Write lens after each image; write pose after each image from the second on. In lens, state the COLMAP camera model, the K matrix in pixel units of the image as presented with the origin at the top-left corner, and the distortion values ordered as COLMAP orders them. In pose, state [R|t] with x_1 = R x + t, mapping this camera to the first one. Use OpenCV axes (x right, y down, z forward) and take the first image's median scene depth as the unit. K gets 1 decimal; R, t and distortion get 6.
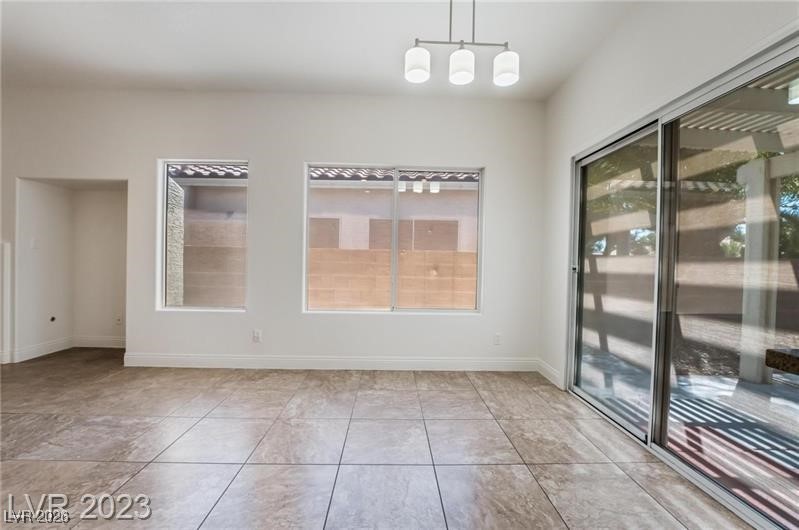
lens RADIAL K [[324.4, 0, 399.9], [0, 324.4, 259.3], [0, 0, 1]] dist [-0.024174, 0.000893]
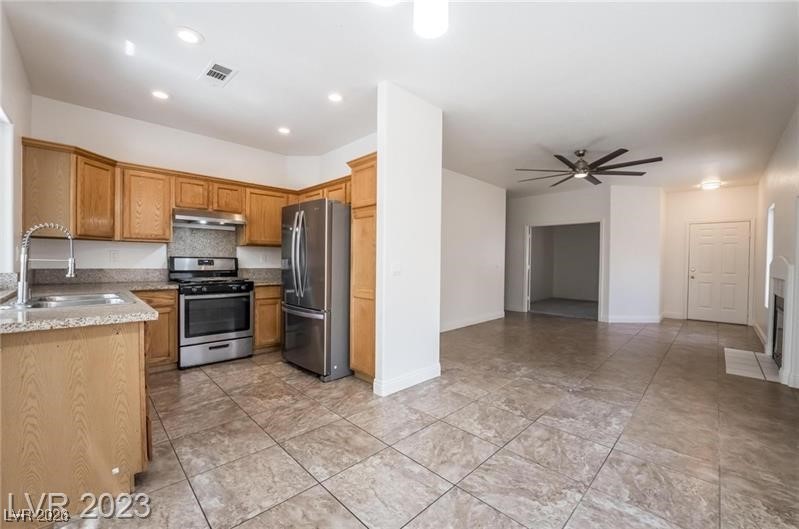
lens RADIAL K [[324.4, 0, 397.7], [0, 324.4, 264.5], [0, 0, 1]] dist [-0.024174, 0.000893]
pose [[-0.730695, -0.019084, -0.682437, 0.344024], [-0.026290, 0.999654, 0.000194, -0.019863], [0.682197, 0.018083, -0.730944, 0.868233]]
